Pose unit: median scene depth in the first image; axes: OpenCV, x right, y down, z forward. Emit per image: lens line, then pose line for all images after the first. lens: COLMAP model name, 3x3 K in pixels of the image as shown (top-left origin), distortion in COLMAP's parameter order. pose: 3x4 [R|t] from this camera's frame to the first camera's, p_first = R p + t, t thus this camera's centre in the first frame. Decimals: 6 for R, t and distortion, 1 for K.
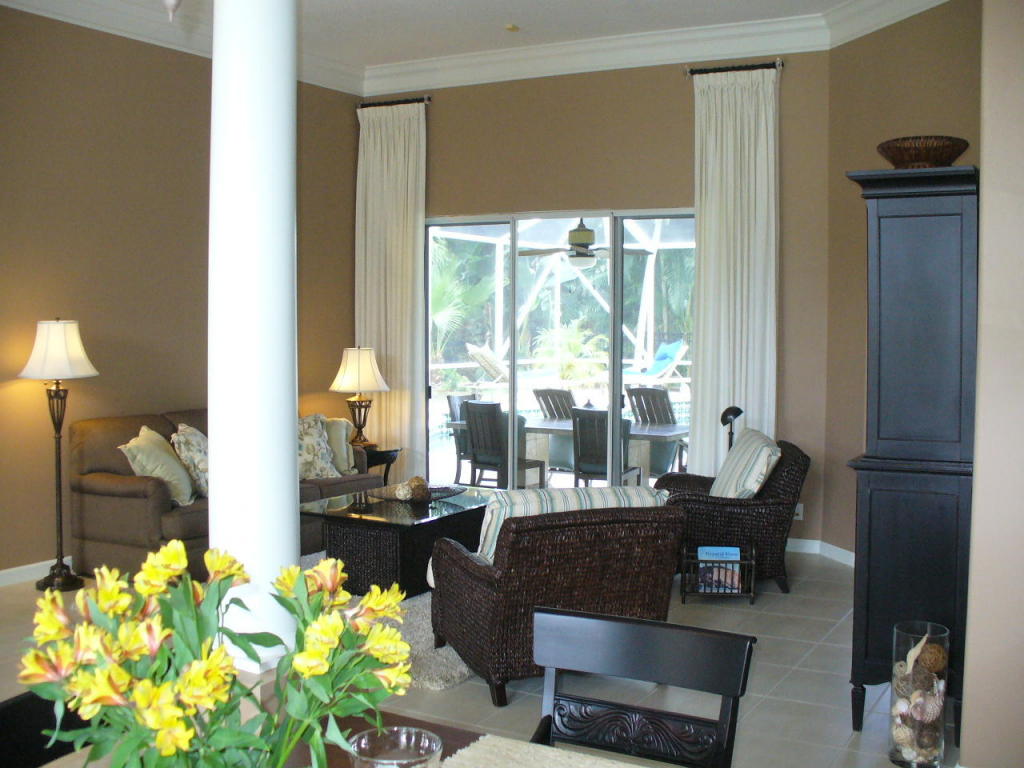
lens RADIAL K [[1132.9, 0, 511.2], [0, 1132.9, 381.8], [0, 0, 1]] dist [-0.043427, 0.000000]
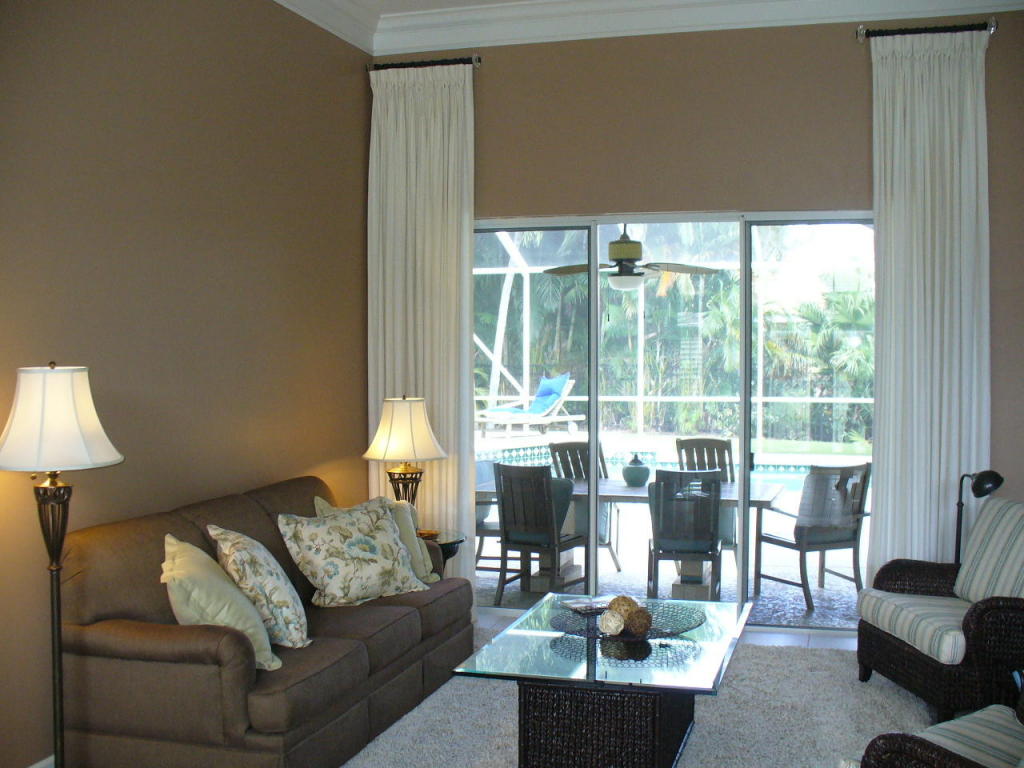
lens RADIAL K [[1132.9, 0, 511.0], [0, 1132.9, 382.4], [0, 0, 1]] dist [-0.043427, 0.000000]
pose [[0.971209, -0.015654, 0.237715, -0.248576], [0.021667, 0.999507, -0.022702, -0.023190], [-0.237242, 0.027199, 0.971070, 0.301658]]
